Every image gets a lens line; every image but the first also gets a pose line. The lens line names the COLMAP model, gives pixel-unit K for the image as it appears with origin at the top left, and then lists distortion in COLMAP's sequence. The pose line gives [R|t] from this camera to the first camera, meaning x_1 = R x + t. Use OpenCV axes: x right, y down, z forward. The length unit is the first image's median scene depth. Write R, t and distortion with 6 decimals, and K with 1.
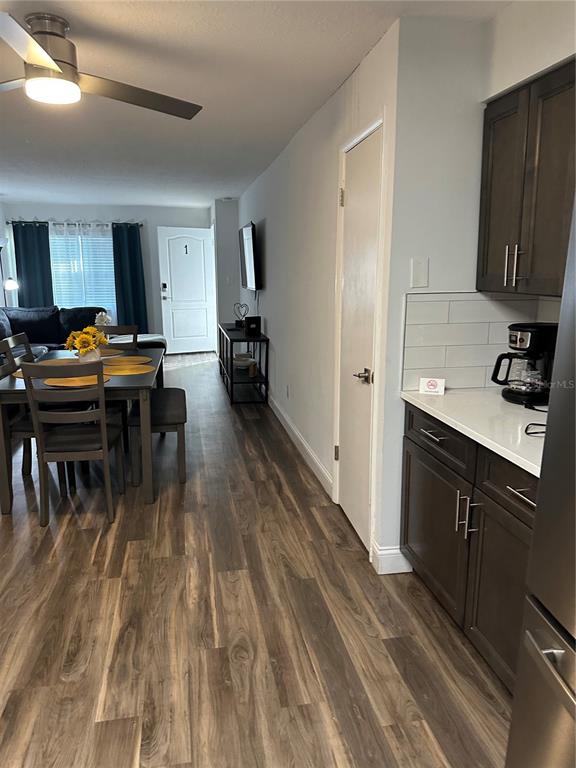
lens RADIAL K [[535.5, 0, 288.9], [0, 535.5, 383.9], [0, 0, 1]] dist [0.043284, -0.077474]
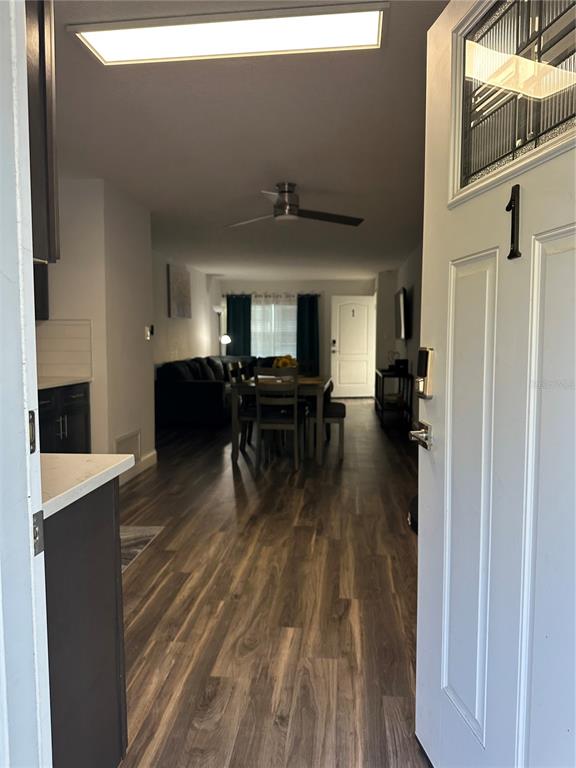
lens RADIAL K [[538.2, 0, 287.2], [0, 538.2, 387.2], [0, 0, 1]] dist [0.109477, -0.148098]
pose [[0.953299, 0.024762, -0.301012, 0.056317], [-0.062515, 0.991228, -0.116445, 0.096769], [0.295488, 0.129825, 0.946484, -0.264068]]
